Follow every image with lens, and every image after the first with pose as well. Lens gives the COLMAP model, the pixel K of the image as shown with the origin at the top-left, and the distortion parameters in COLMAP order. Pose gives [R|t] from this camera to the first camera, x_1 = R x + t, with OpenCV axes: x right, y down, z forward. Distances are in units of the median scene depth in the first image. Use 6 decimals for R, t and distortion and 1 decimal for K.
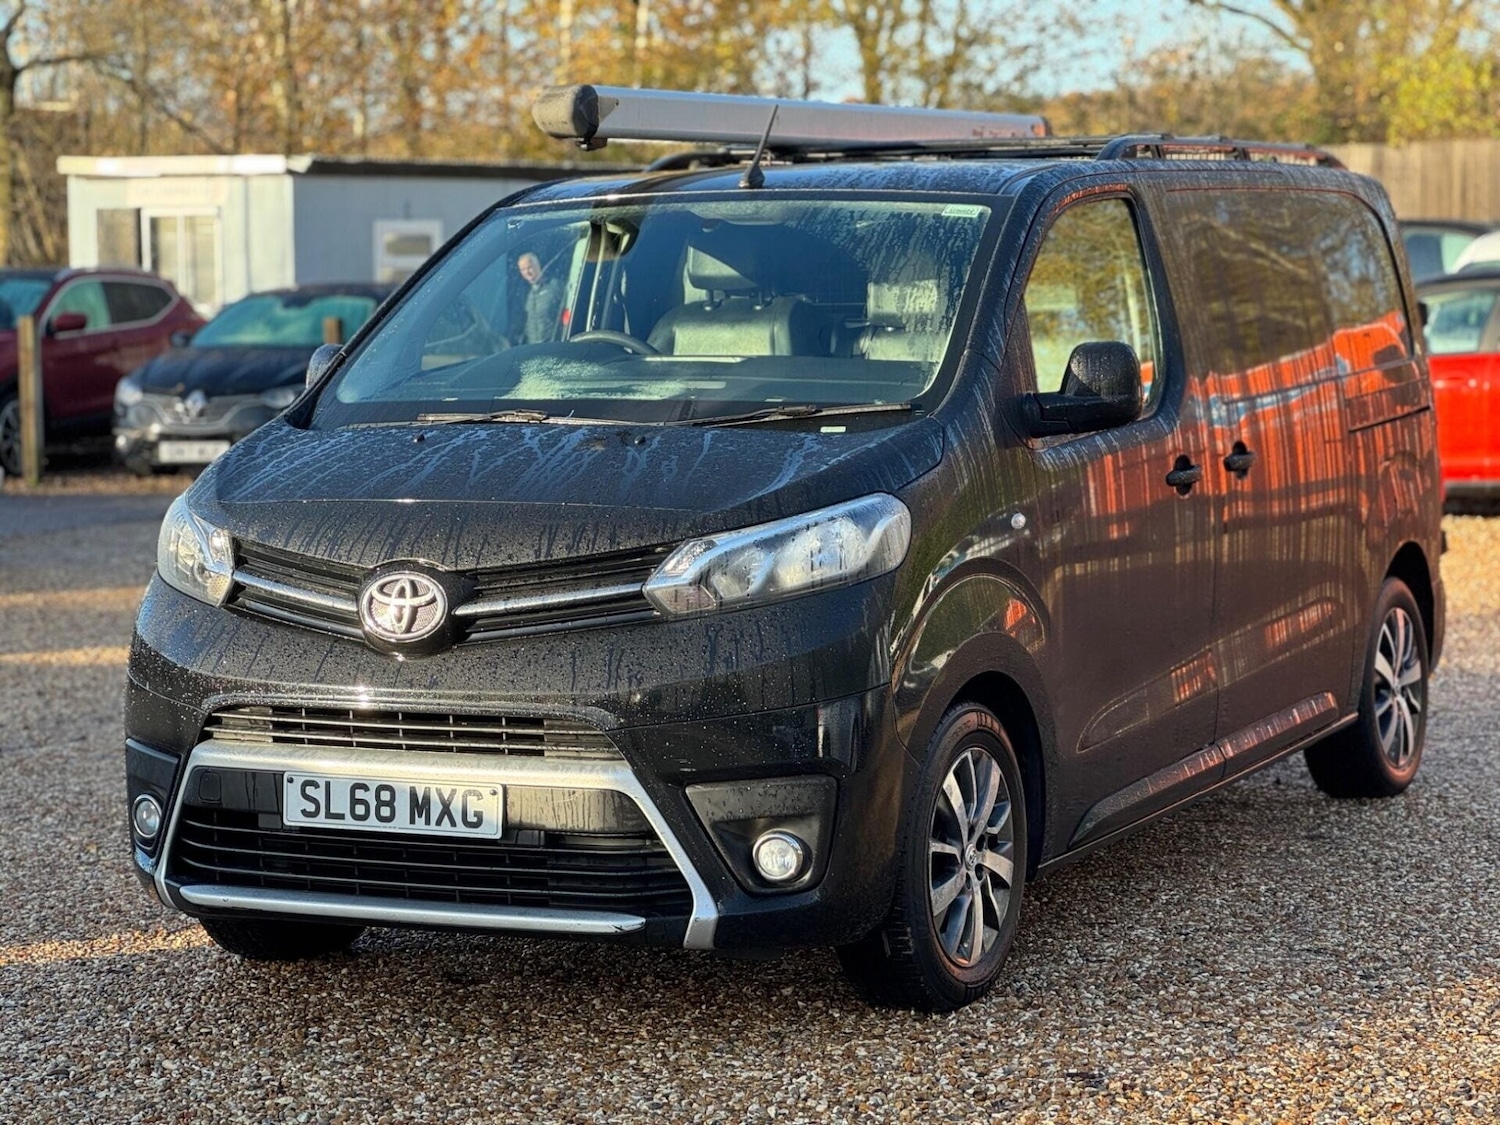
lens RADIAL K [[3658.5, 0, 750.0], [0, 3658.5, 562.5], [0, 0, 1]] dist [0.103360, 1.974958]
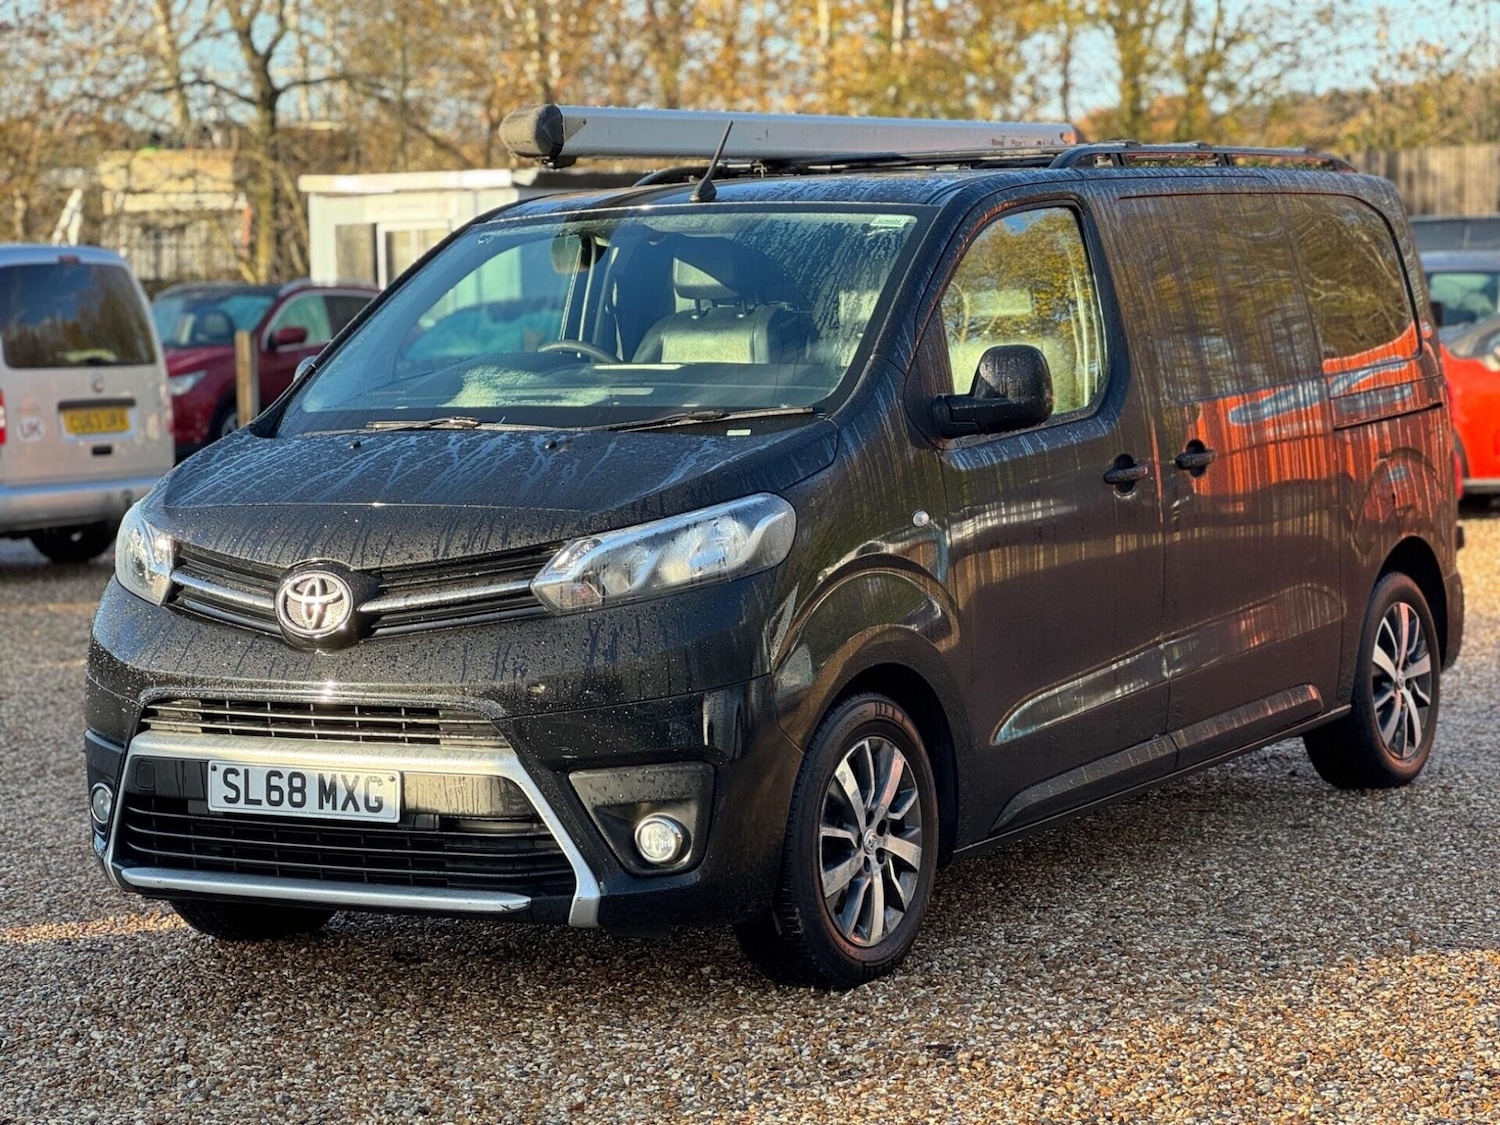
lens RADIAL K [[3664.1, 0, 734.5], [0, 3664.1, 560.0], [0, 0, 1]] dist [0.044529, 2.802742]
pose [[0.995773, -0.007178, -0.091562, 0.120031], [0.007003, 0.999973, -0.002241, 0.002458], [0.091576, 0.001590, 0.995797, -0.044227]]
